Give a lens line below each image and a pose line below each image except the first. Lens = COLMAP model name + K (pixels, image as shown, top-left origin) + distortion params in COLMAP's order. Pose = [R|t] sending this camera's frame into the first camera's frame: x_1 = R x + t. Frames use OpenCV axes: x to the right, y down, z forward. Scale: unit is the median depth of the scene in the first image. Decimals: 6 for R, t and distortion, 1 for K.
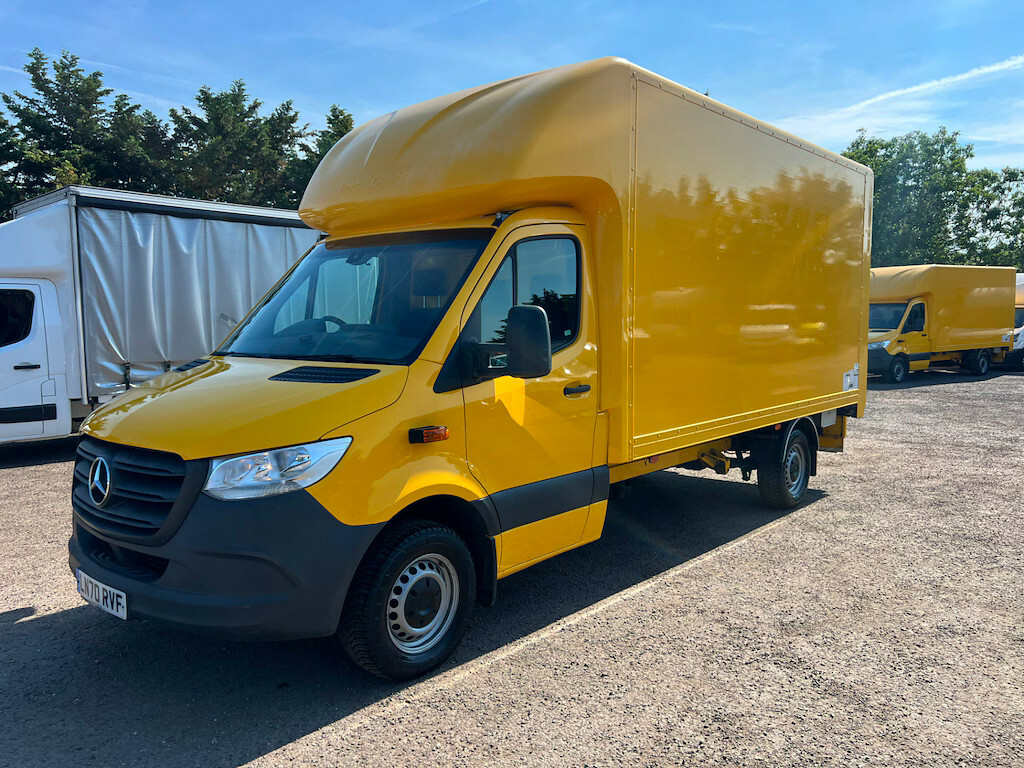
lens RADIAL K [[714.8, 0, 512.0], [0, 714.8, 384.0], [0, 0, 1]] dist [0.029295, -0.036322]
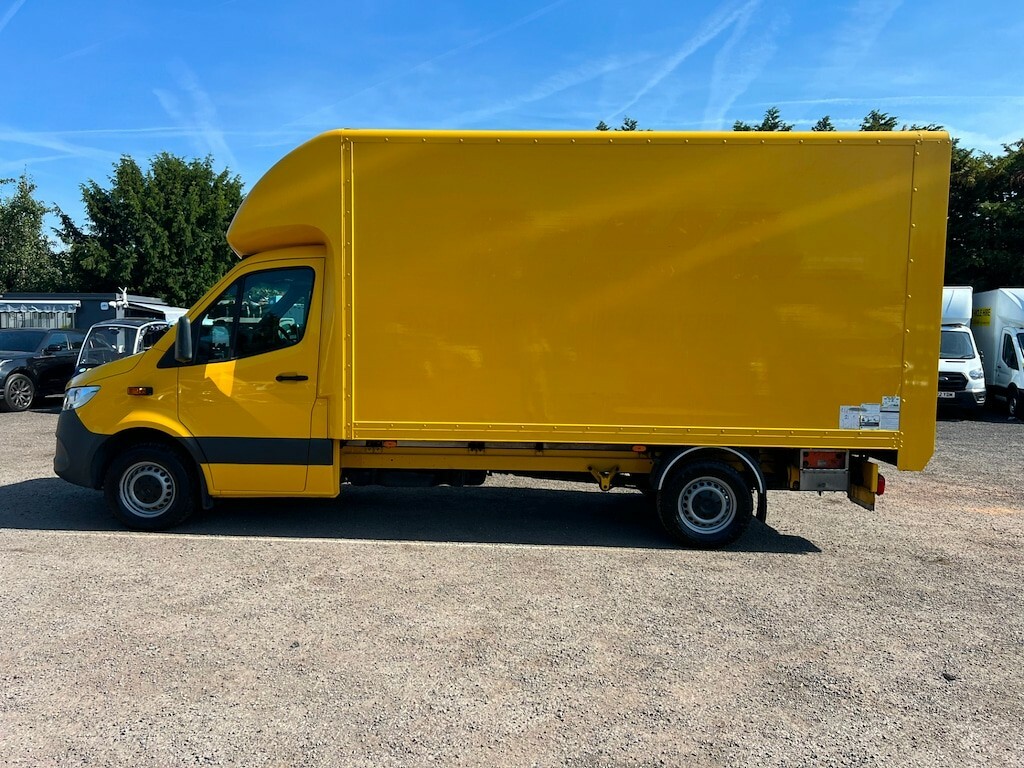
lens RADIAL K [[714.8, 0, 512.0], [0, 714.8, 384.0], [0, 0, 1]] dist [0.029295, -0.036322]
pose [[0.686082, 0.061800, -0.724895, 1.499830], [-0.082220, 0.996589, 0.007146, -0.027470], [0.722863, 0.054698, 0.688823, 0.377956]]
